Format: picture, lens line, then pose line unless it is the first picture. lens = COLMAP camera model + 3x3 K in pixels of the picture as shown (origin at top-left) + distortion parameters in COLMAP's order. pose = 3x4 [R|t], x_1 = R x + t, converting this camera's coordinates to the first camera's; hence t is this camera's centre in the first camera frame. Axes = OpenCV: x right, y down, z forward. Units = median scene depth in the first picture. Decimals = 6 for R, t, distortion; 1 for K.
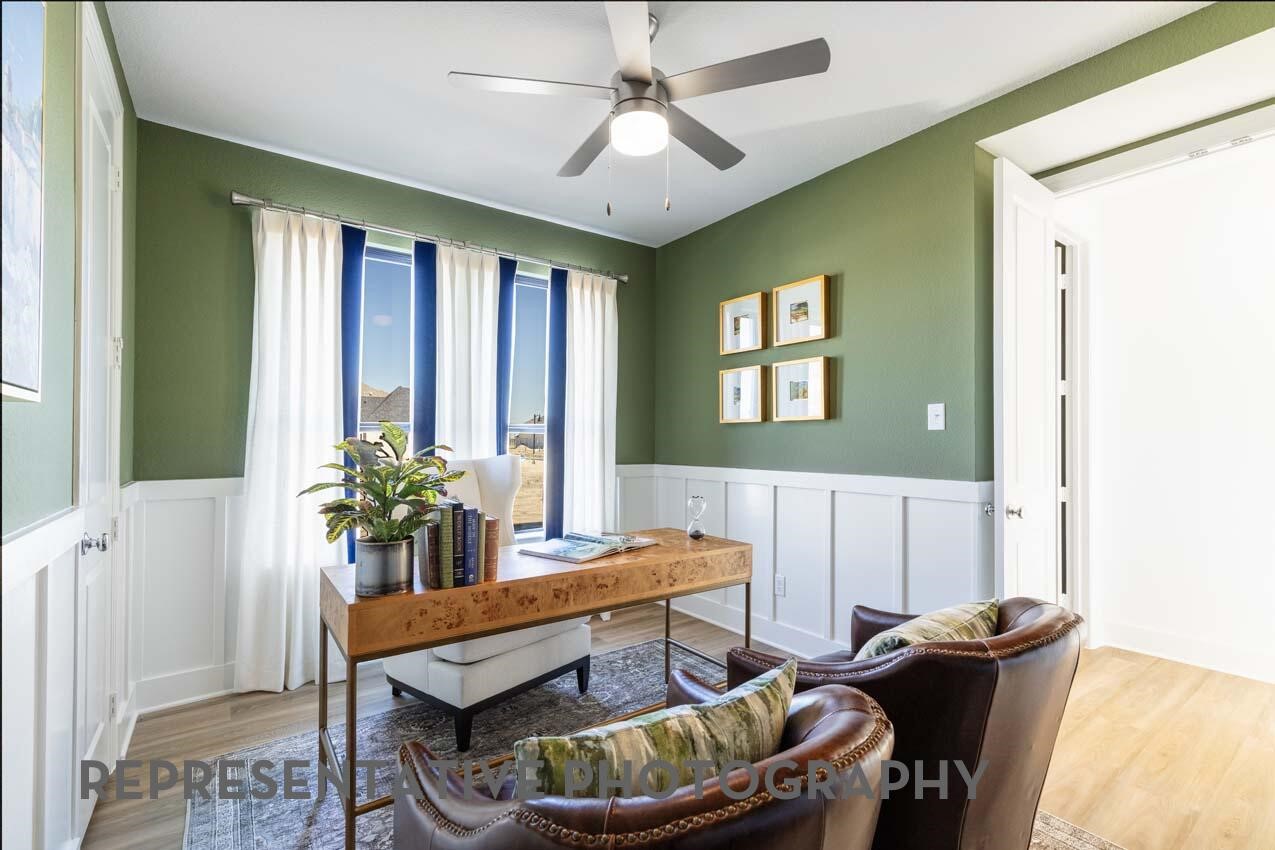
lens RADIAL K [[586.1, 0, 642.3], [0, 586.1, 431.6], [0, 0, 1]] dist [0.000494, 0.000242]
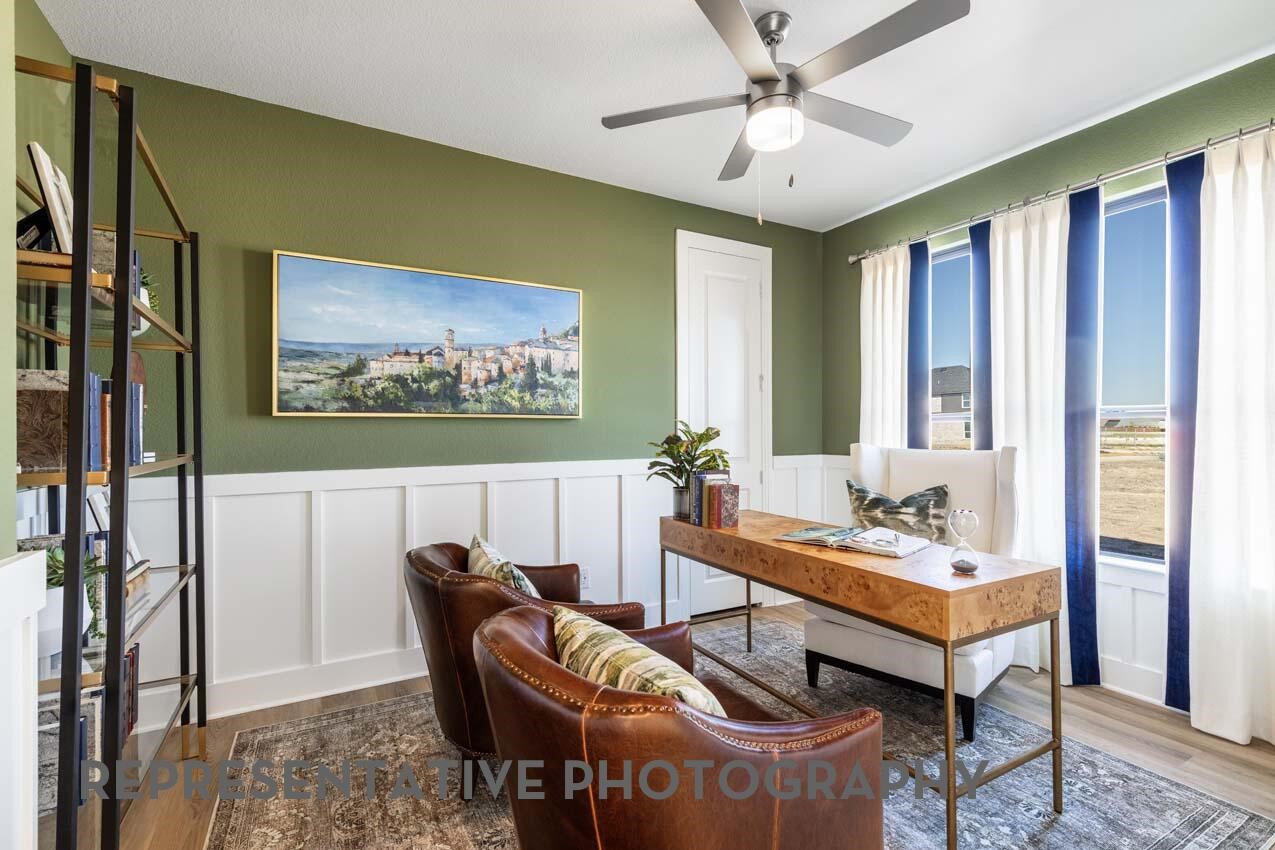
lens RADIAL K [[567.8, 0, 637.5], [0, 567.8, 425.0], [0, 0, 1]] dist [0.080053, 0.000094]
pose [[-0.111640, -0.002901, -0.993744, 0.671138], [0.025393, 0.999661, -0.005771, -0.000807], [0.993424, -0.025878, -0.111529, 0.556047]]
